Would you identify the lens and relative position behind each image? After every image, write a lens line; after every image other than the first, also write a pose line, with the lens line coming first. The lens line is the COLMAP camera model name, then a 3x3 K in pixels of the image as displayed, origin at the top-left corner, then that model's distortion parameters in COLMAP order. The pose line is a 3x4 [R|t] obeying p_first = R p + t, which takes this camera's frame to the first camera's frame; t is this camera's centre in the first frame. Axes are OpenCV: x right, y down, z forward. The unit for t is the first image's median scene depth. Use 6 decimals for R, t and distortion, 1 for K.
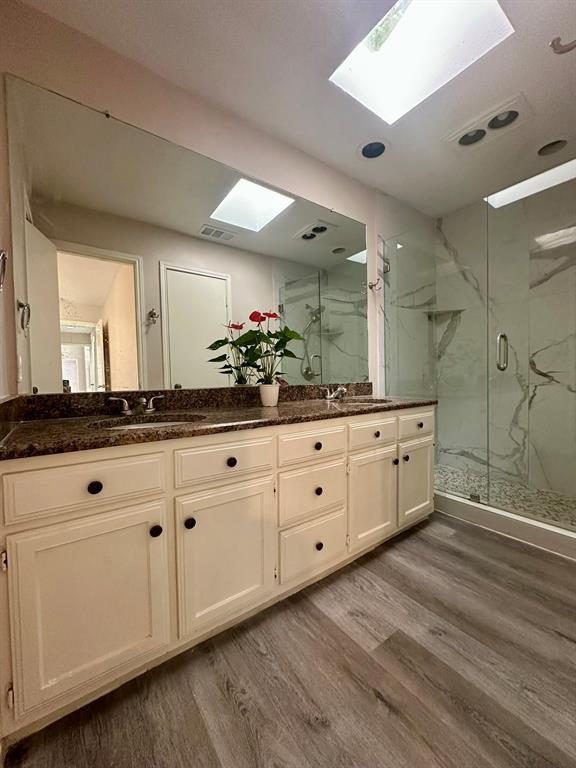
lens RADIAL K [[306.7, 0, 289.7], [0, 306.7, 385.0], [0, 0, 1]] dist [-0.003257, 0.000636]
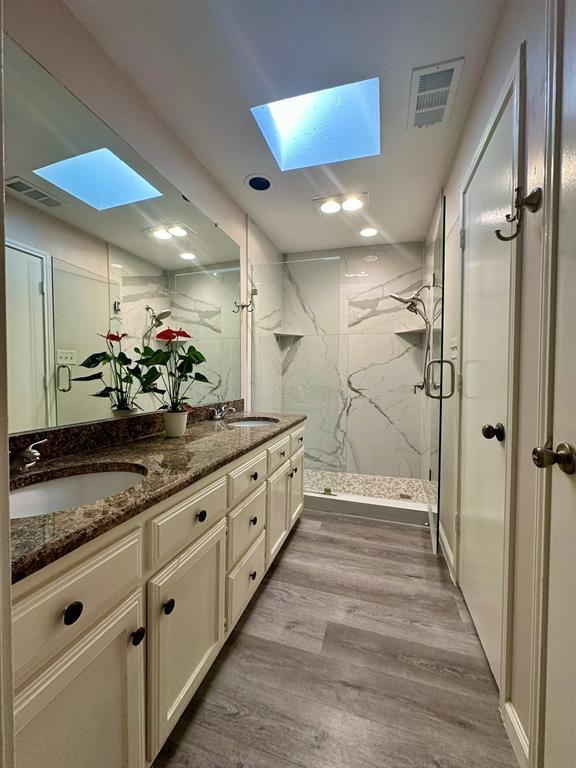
lens RADIAL K [[306.7, 0, 290.6], [0, 306.7, 384.9], [0, 0, 1]] dist [-0.003257, 0.000636]
pose [[0.799496, 0.006519, 0.600636, -0.300275], [-0.005340, 0.999979, -0.003746, -0.068958], [-0.600647, -0.000212, 0.799514, 0.090758]]
